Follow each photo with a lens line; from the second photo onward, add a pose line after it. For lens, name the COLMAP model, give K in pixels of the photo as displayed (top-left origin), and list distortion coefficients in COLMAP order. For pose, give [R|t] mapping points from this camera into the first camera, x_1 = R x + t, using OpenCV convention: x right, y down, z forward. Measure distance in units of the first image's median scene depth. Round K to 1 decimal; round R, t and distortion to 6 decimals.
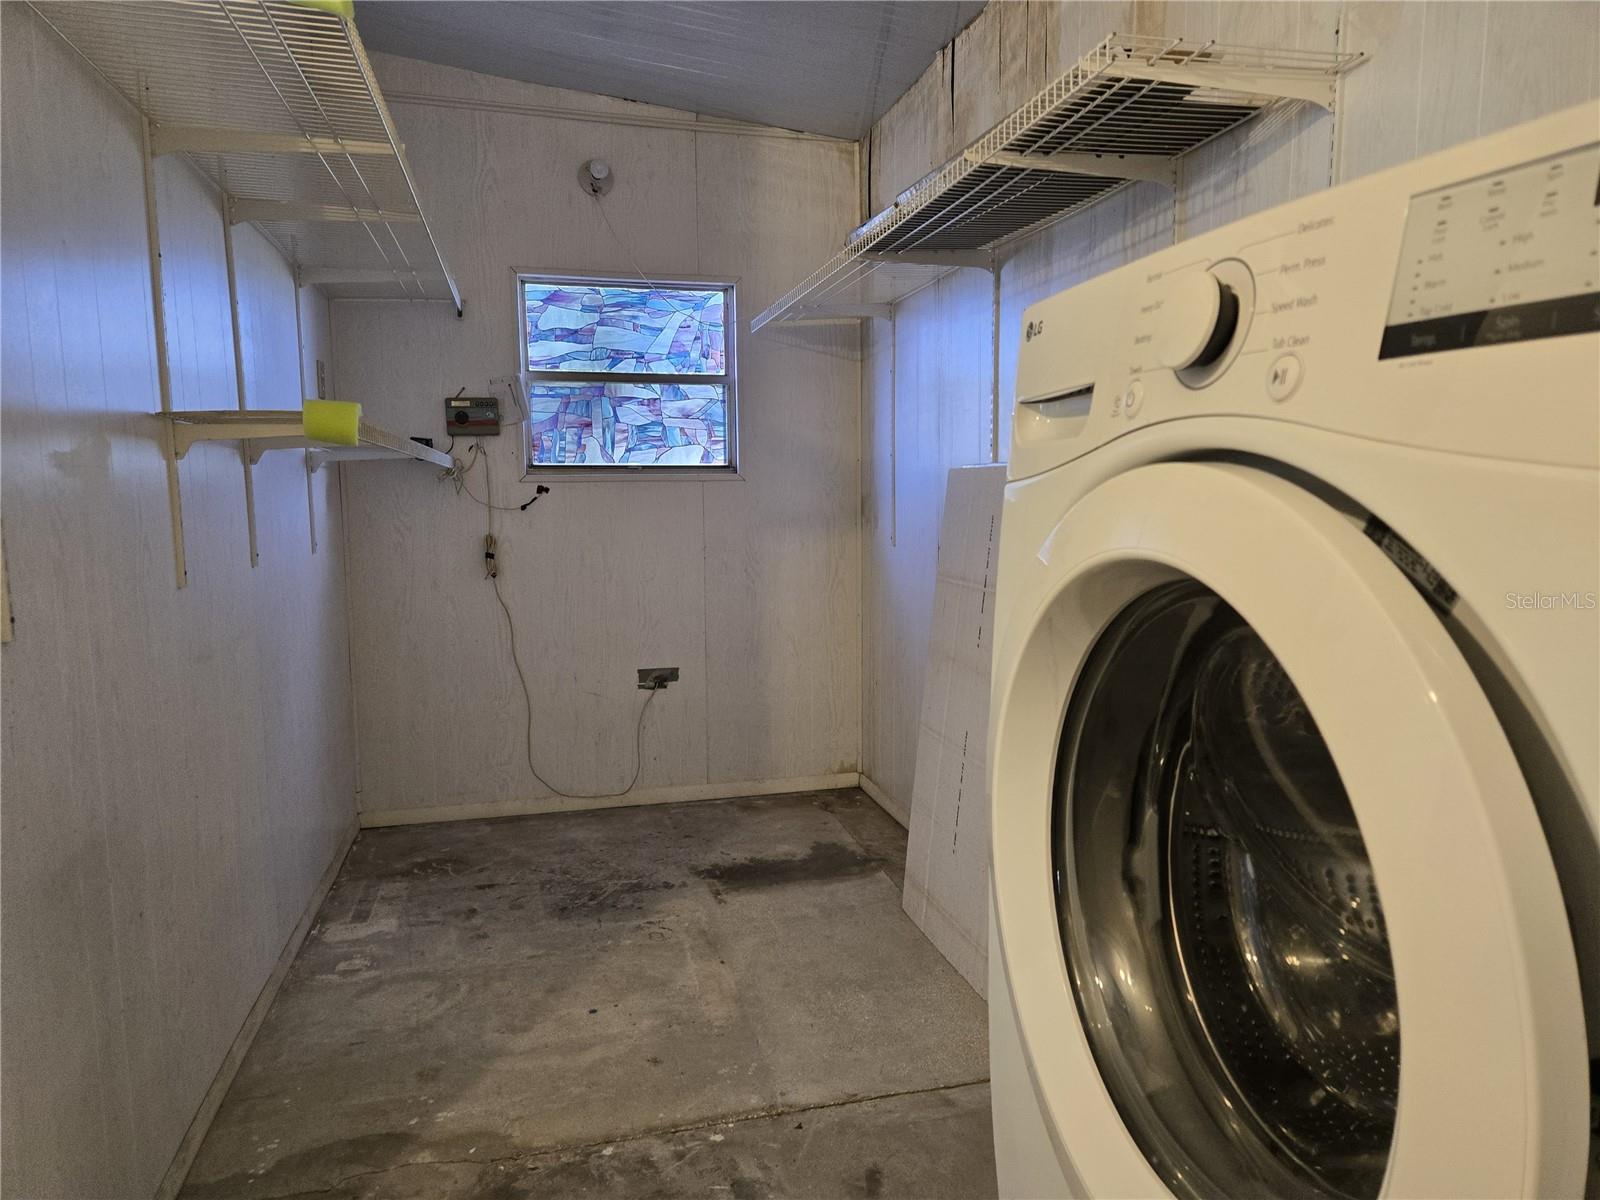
lens RADIAL K [[1078.1, 0, 793.0], [0, 1078.1, 610.3], [0, 0, 1]] dist [0.034017, -0.009104]
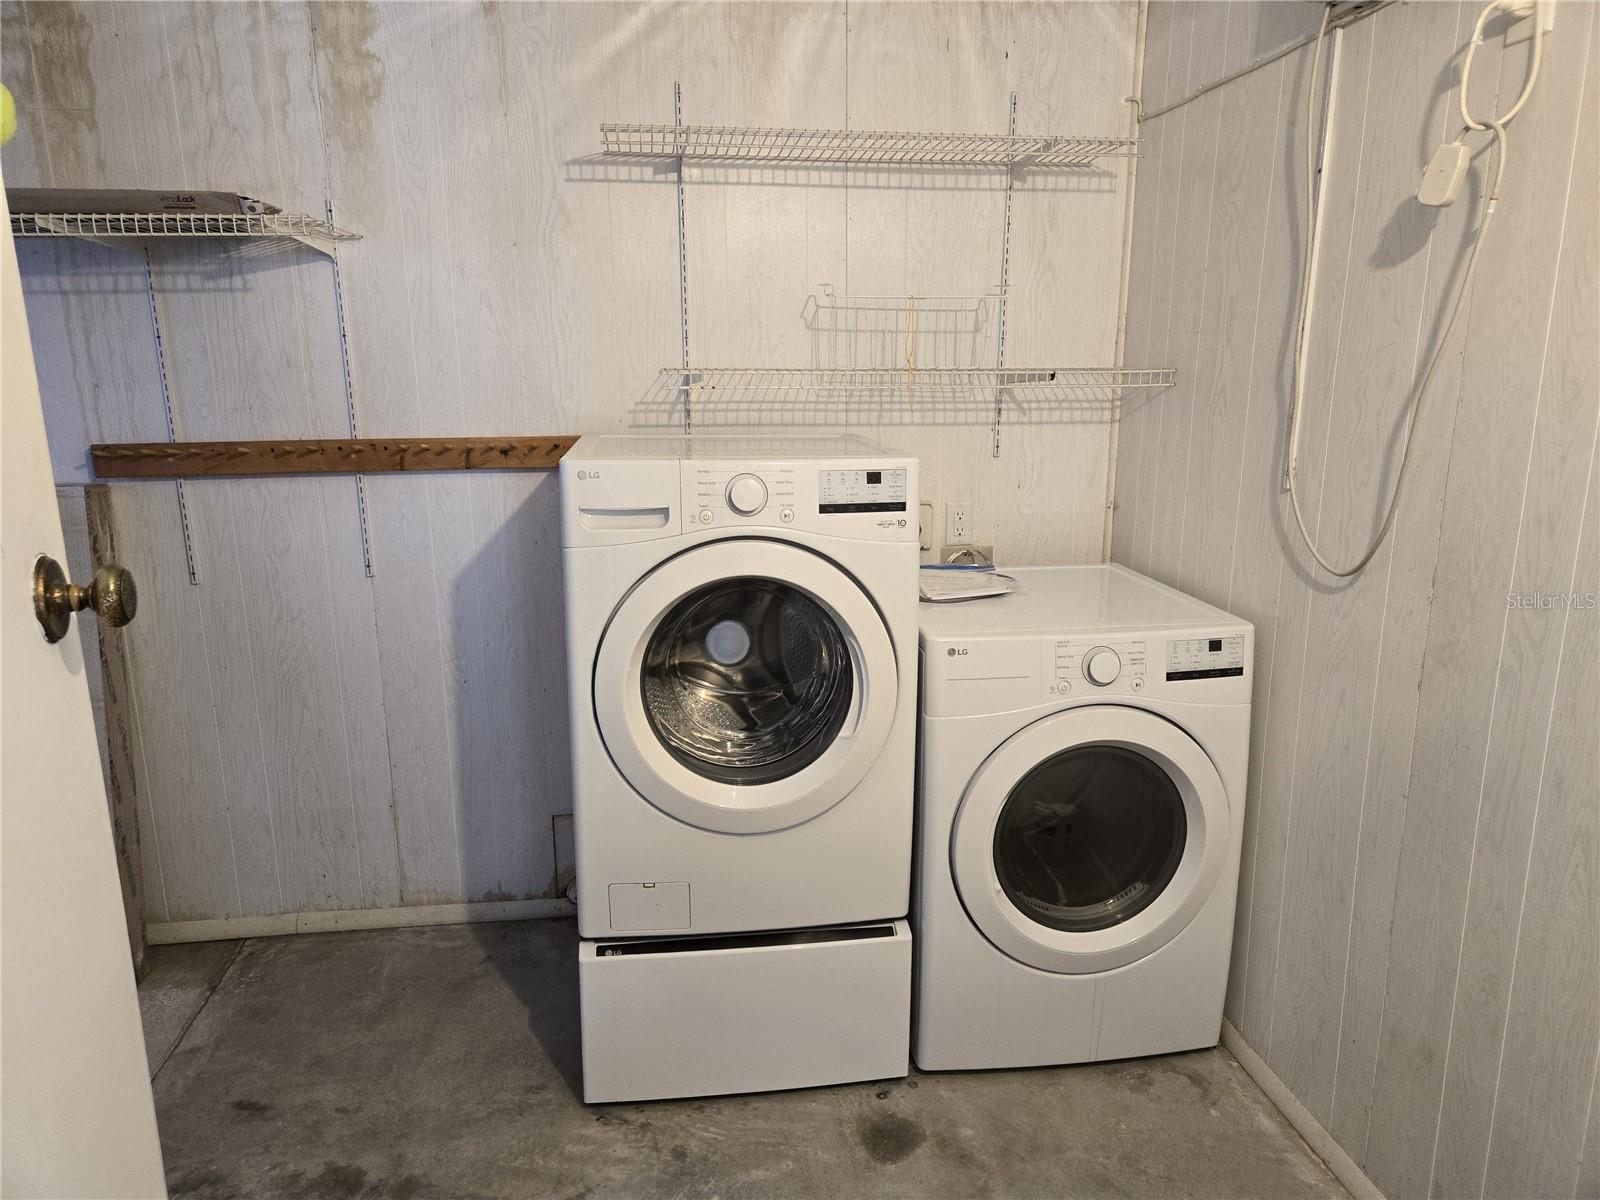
lens RADIAL K [[1078.1, 0, 790.9], [0, 1078.1, 588.7], [0, 0, 1]] dist [0.034017, -0.009104]
pose [[0.116759, -0.200501, 0.972711, -0.901272], [0.114223, 0.975622, 0.187390, -0.195764], [-0.986570, 0.089226, 0.136815, 0.173580]]
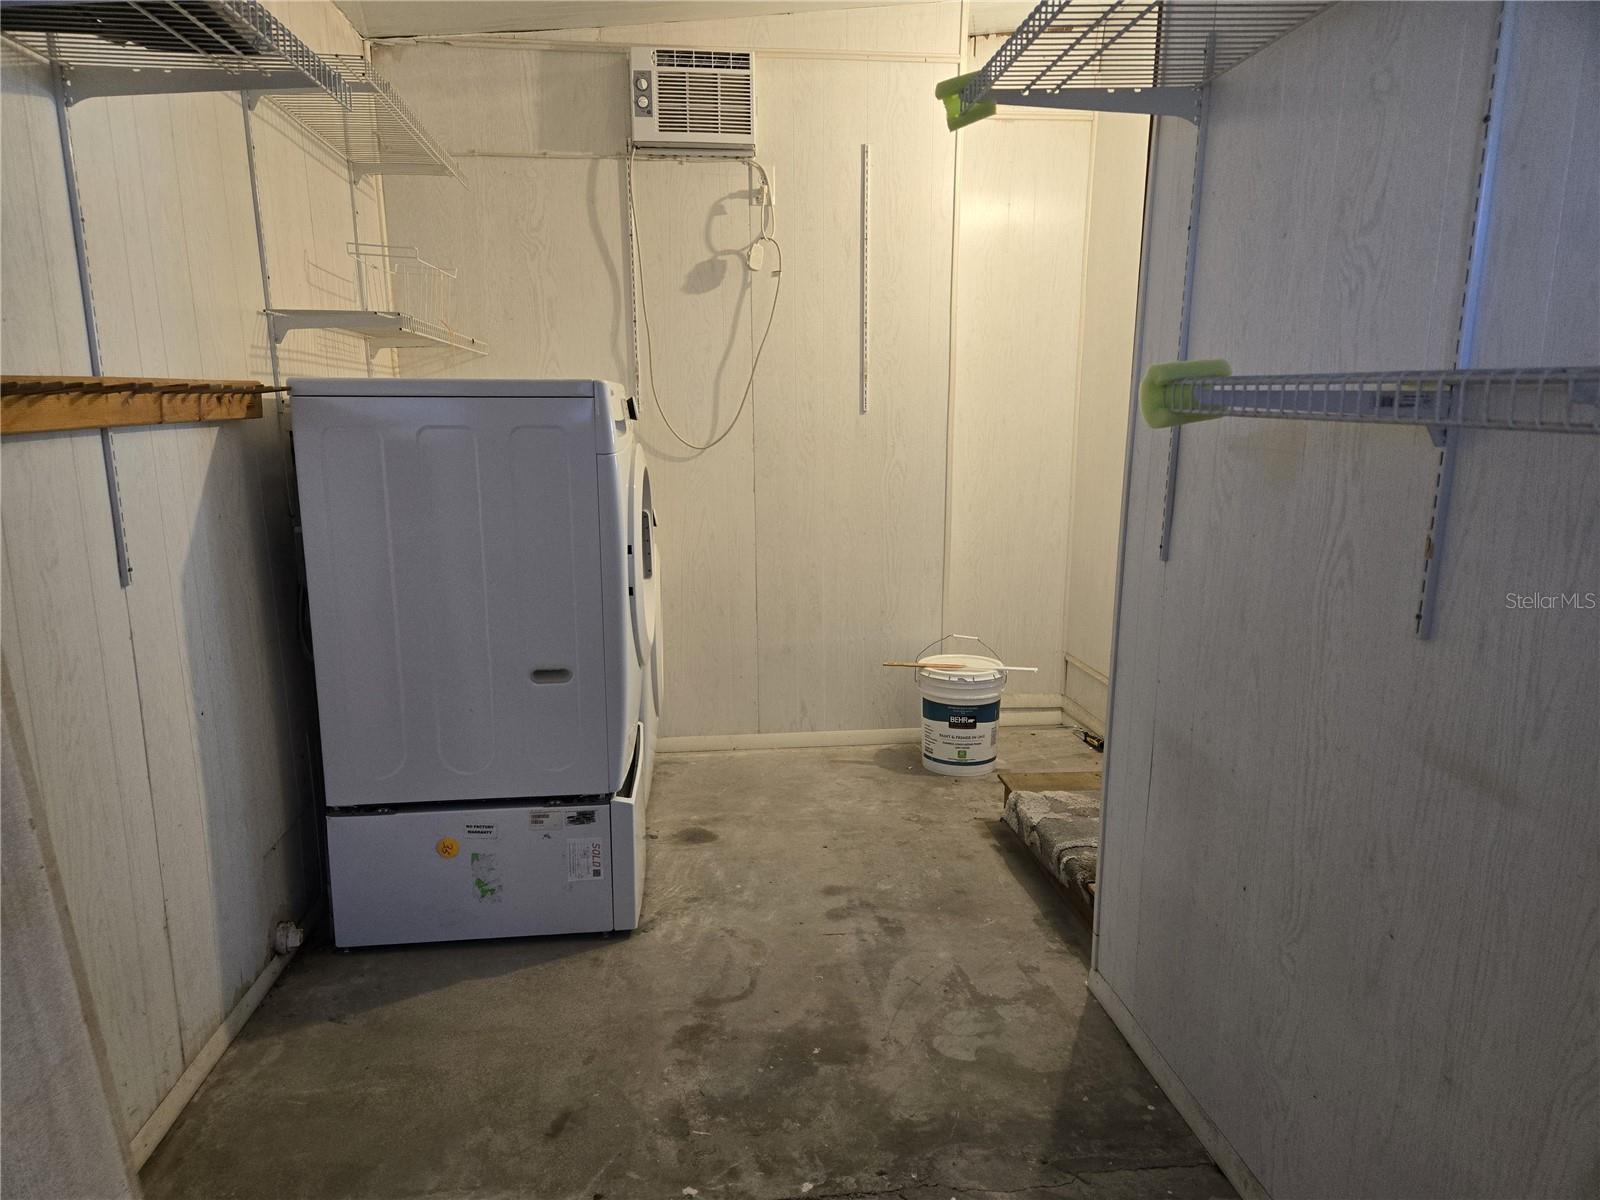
lens RADIAL K [[1078.1, 0, 795.5], [0, 1078.1, 609.1], [0, 0, 1]] dist [0.034017, -0.009104]
pose [[-0.991582, -0.014741, 0.128636, -0.277416], [0.024014, 0.955323, 0.294587, -0.259277], [-0.127231, 0.295197, -0.946927, 1.768300]]
